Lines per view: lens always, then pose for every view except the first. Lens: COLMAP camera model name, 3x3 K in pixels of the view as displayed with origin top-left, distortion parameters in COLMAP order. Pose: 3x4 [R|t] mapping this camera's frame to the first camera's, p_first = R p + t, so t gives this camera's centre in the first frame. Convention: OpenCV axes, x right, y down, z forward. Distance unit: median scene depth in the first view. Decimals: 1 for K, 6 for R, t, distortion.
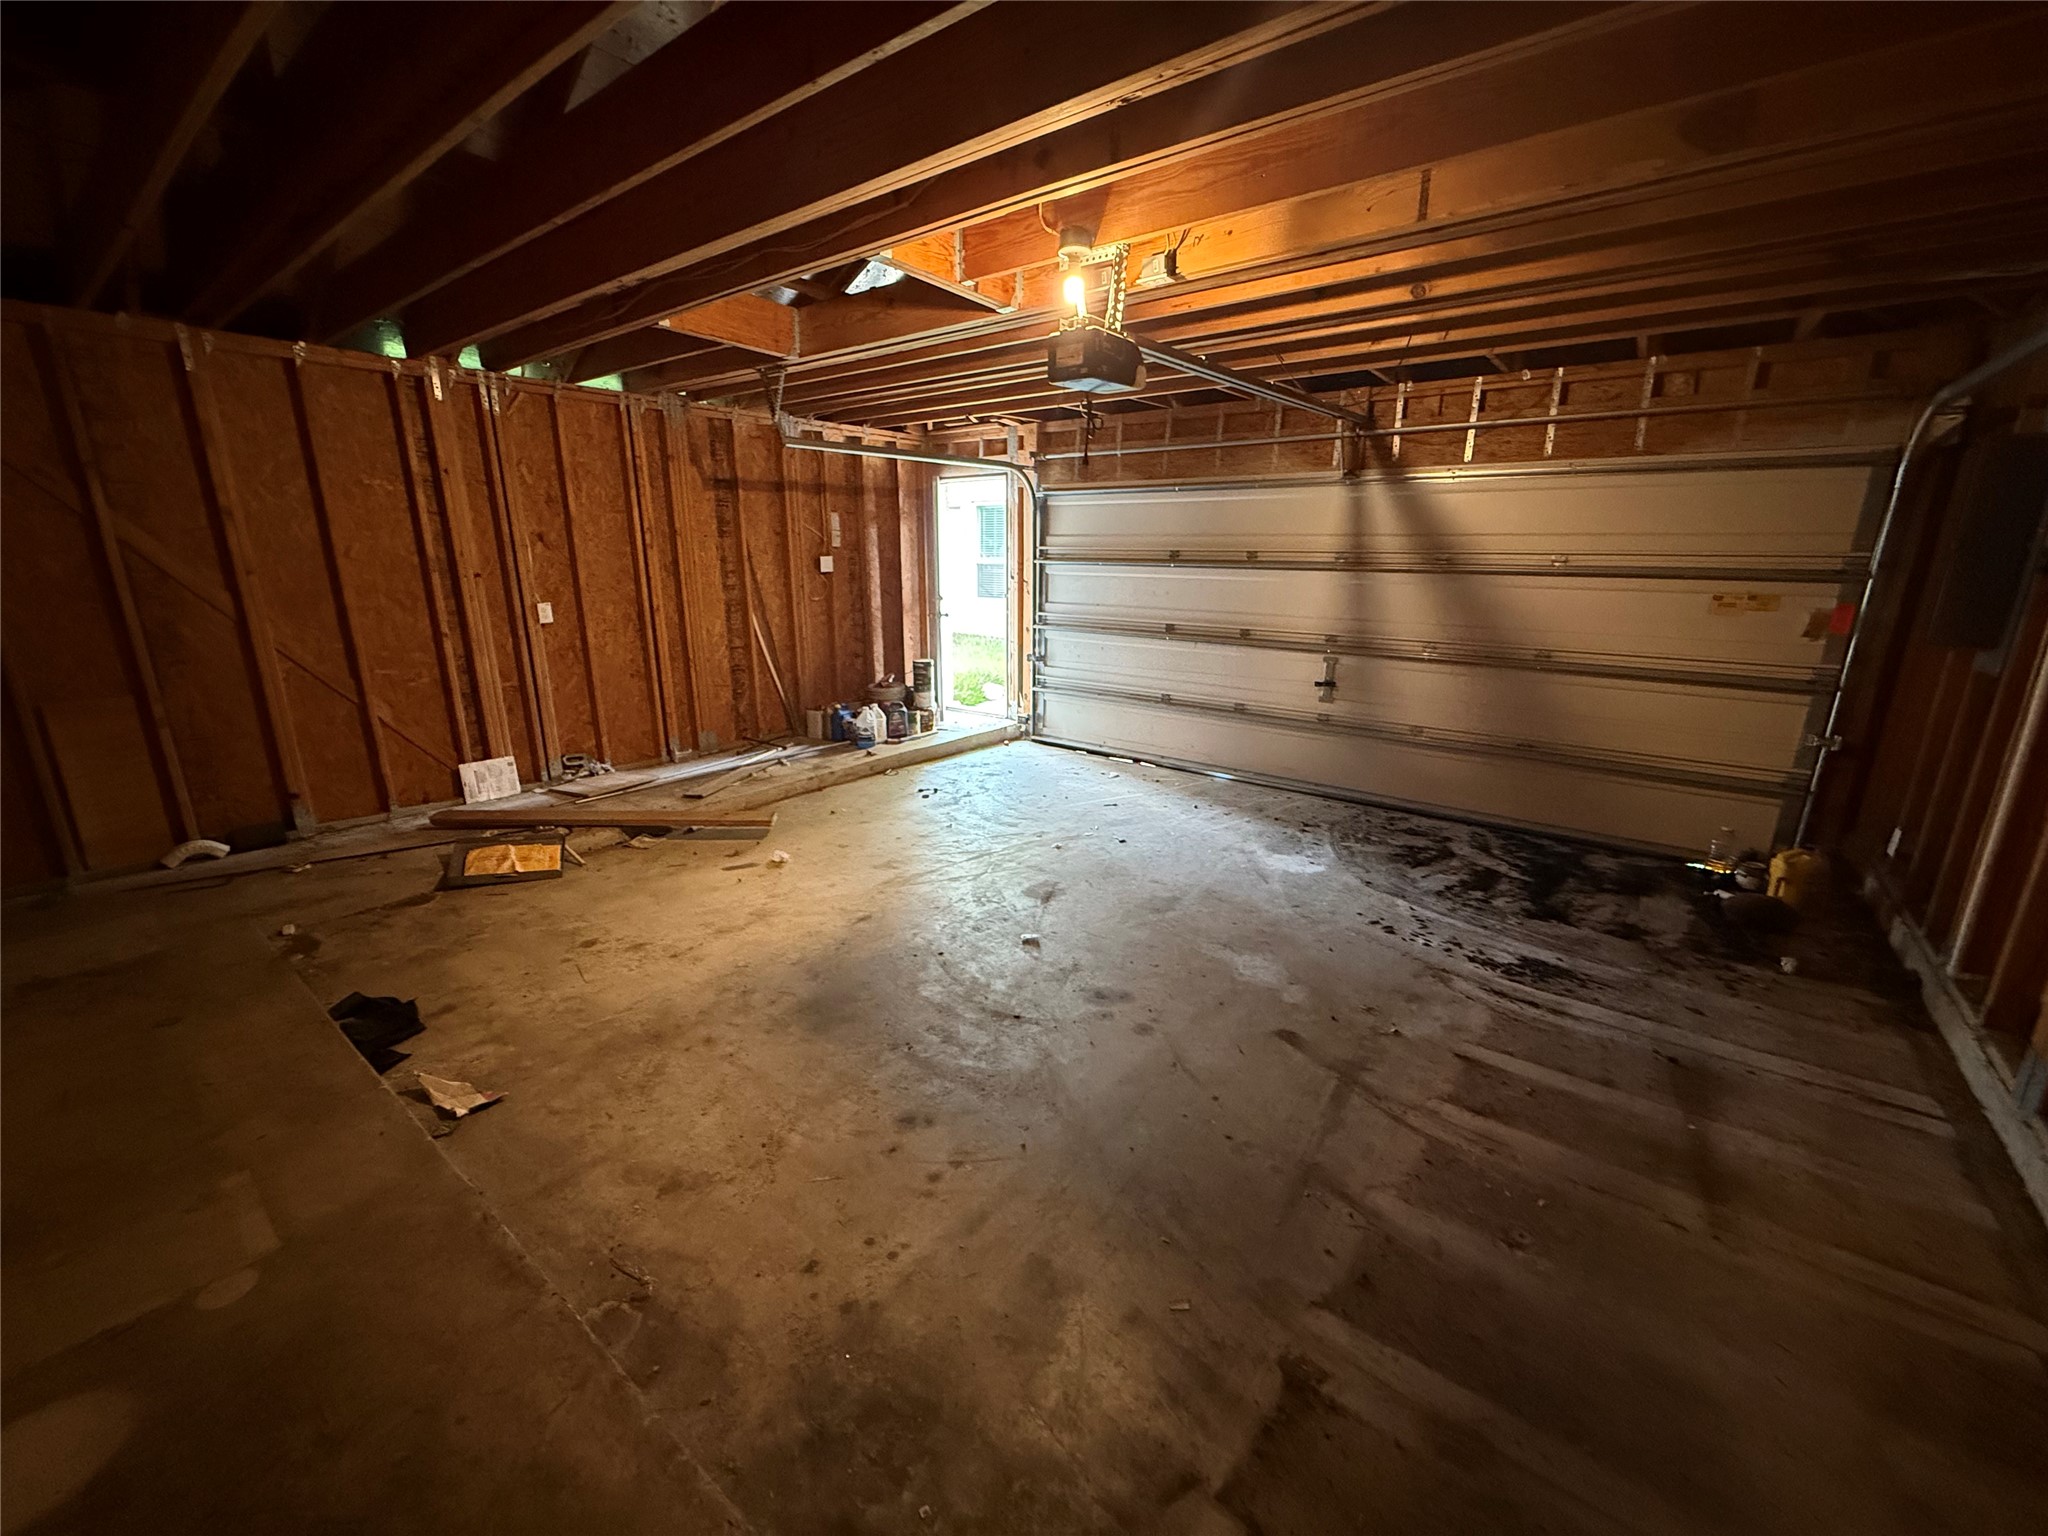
lens RADIAL K [[810.1, 0, 1024.0], [0, 810.1, 768.0], [0, 0, 1]] dist [-0.002398, -0.000160]
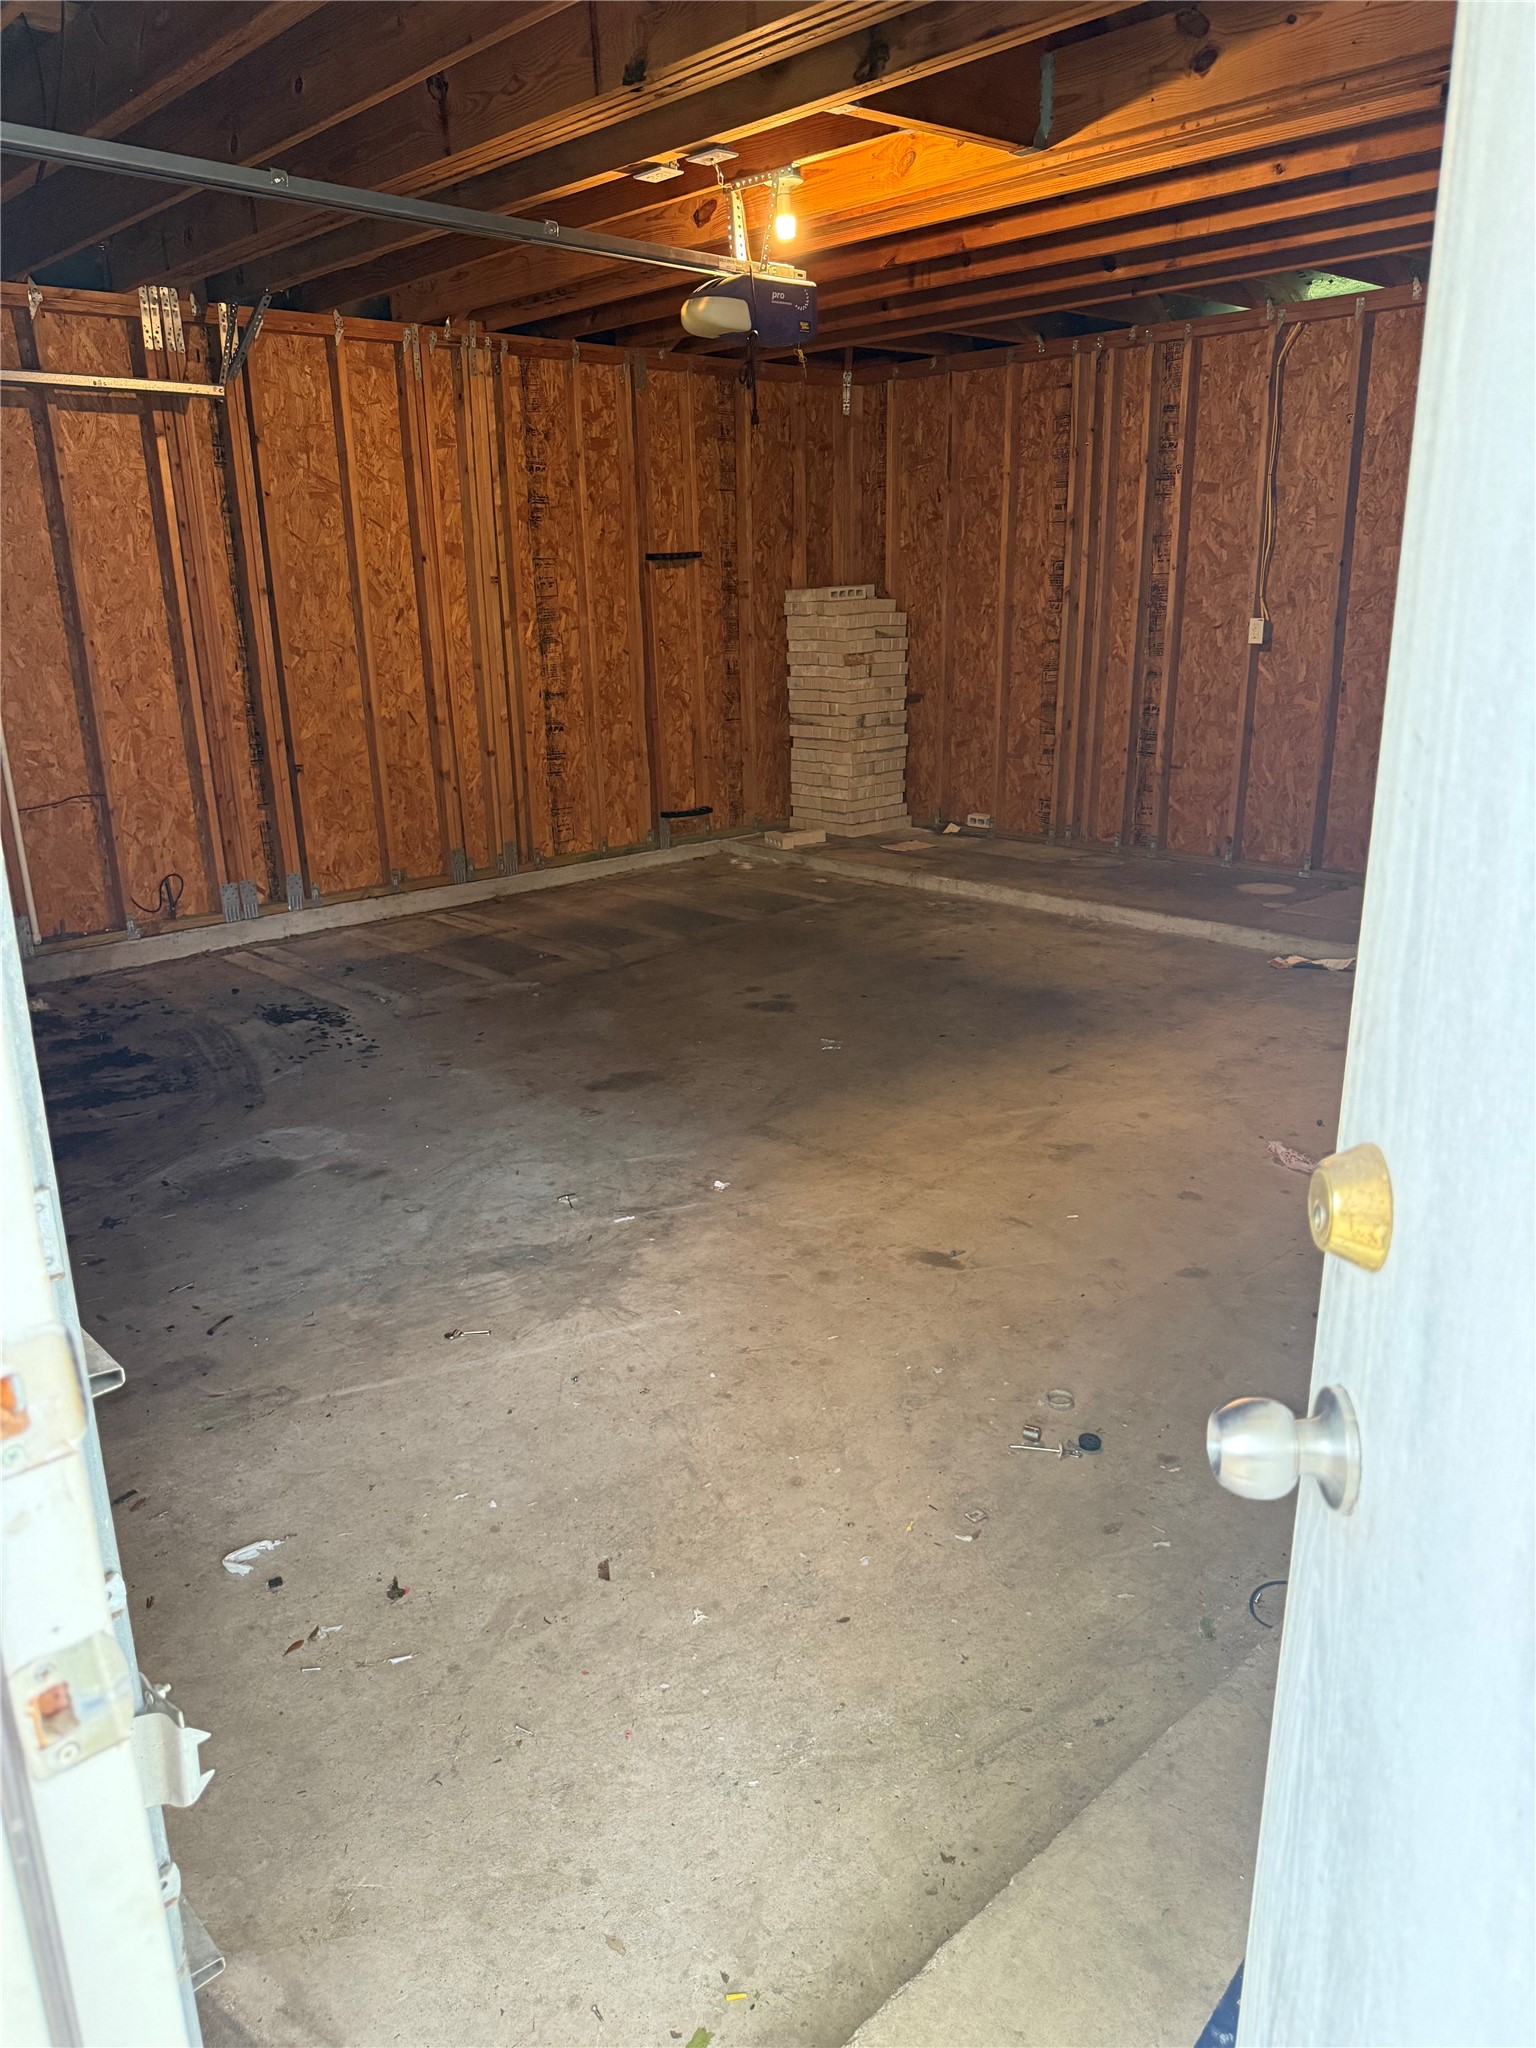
lens RADIAL K [[1427.4, 0, 768.0], [0, 1427.4, 1024.0], [0, 0, 1]] dist [0.004793, 0.000537]
pose [[-0.986202, -0.038437, 0.161020, -0.133792], [0.054659, 0.842518, 0.535889, -0.487700], [-0.156260, 0.537296, -0.828792, 1.891232]]
